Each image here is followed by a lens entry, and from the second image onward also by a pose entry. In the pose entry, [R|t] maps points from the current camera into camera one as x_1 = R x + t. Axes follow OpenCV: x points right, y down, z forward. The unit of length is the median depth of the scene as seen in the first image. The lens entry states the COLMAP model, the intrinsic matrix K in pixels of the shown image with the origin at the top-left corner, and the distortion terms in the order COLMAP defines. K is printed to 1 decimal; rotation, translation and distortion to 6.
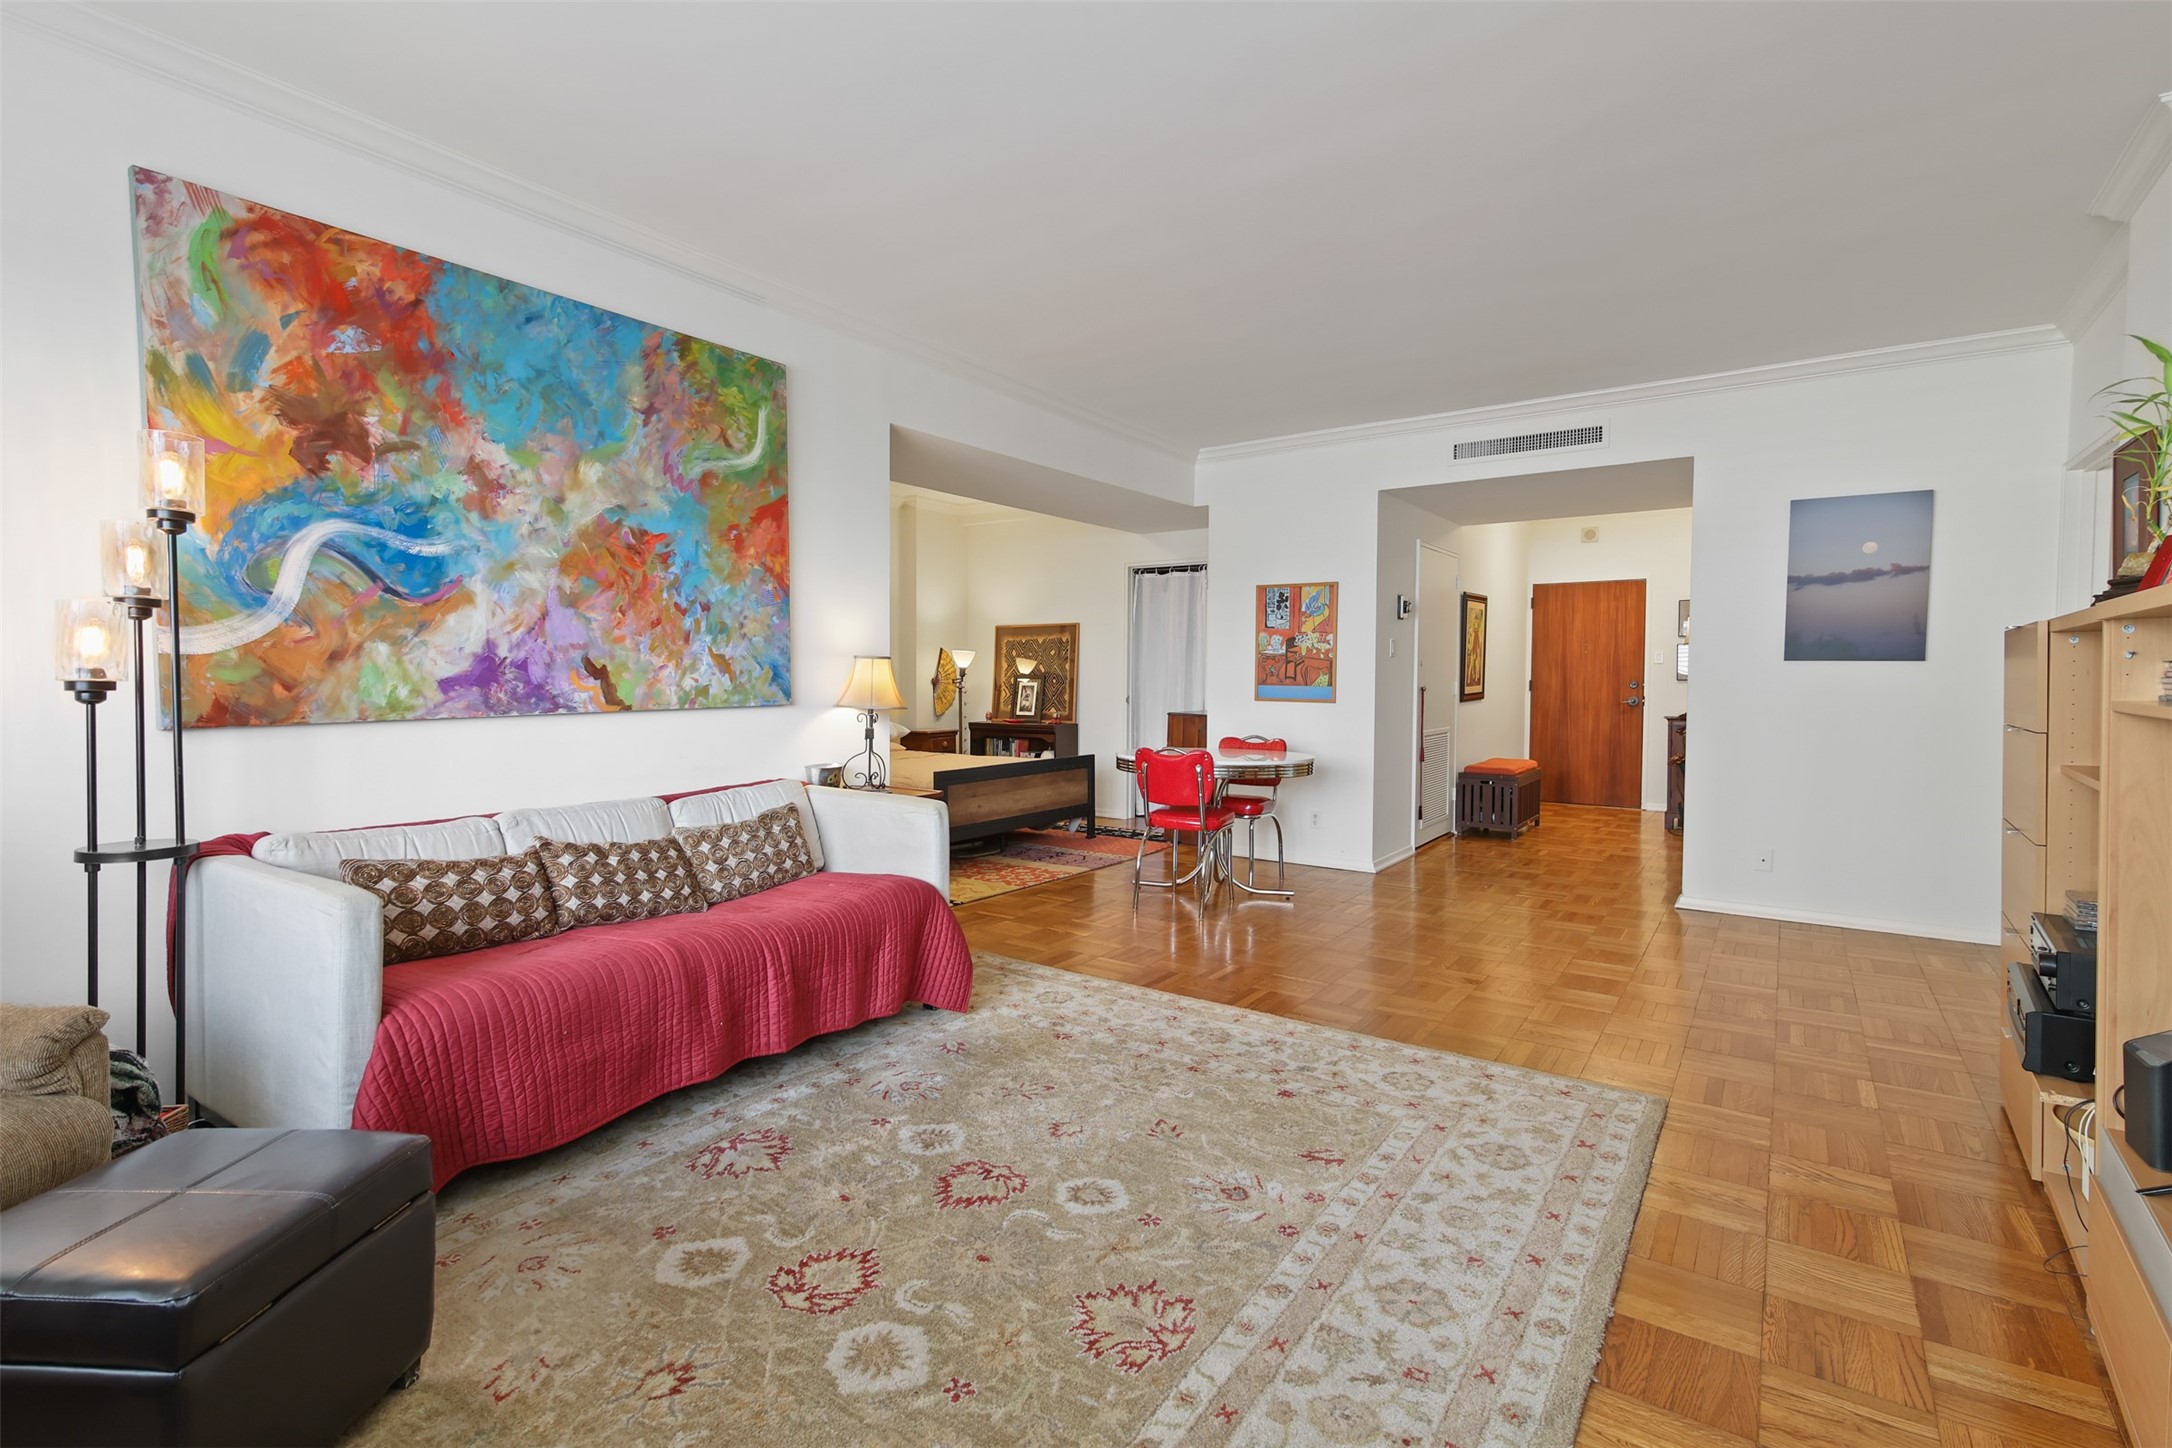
lens RADIAL K [[1007.1, 0, 1085.6], [0, 1007.1, 693.5], [0, 0, 1]] dist [0.030577, -0.000490]
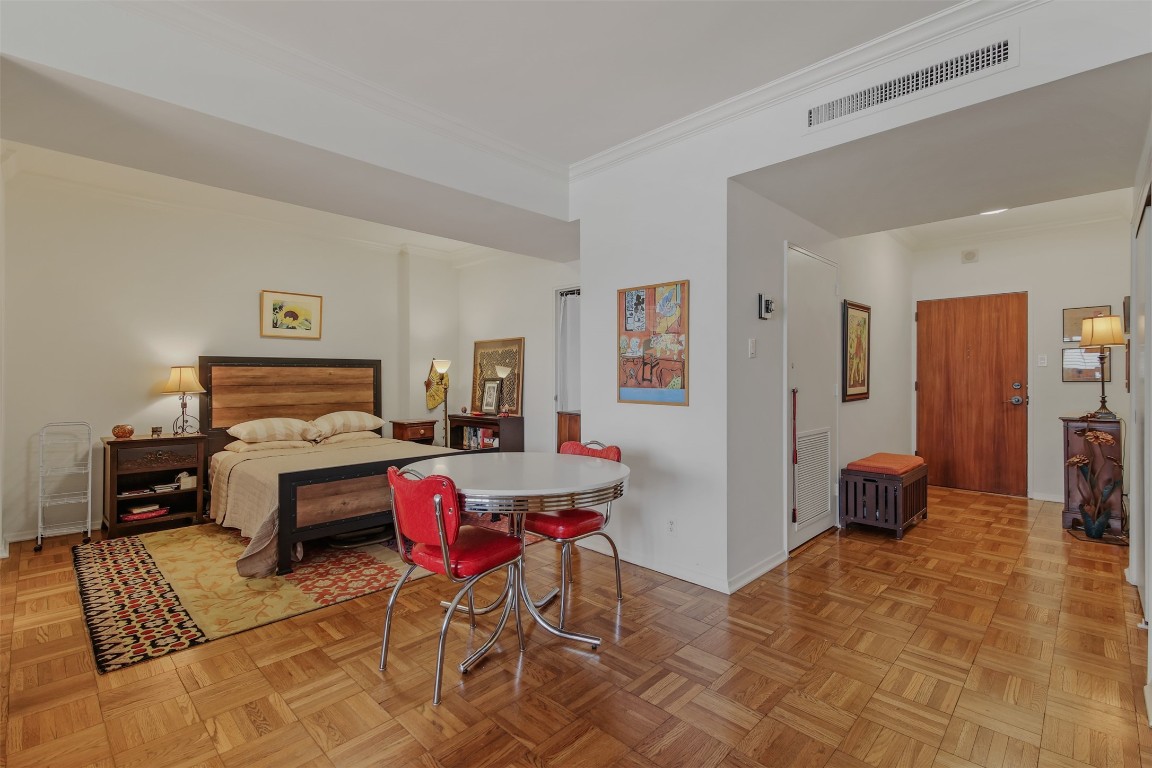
lens RADIAL K [[528.7, 0, 572.7], [0, 528.7, 372.9], [0, 0, 1]] dist [0.024709, -0.000208]
pose [[0.986767, -0.004712, -0.162075, 0.171435], [-0.000120, 0.999556, -0.029791, -0.005651], [0.162143, 0.029416, 0.986329, 0.378230]]
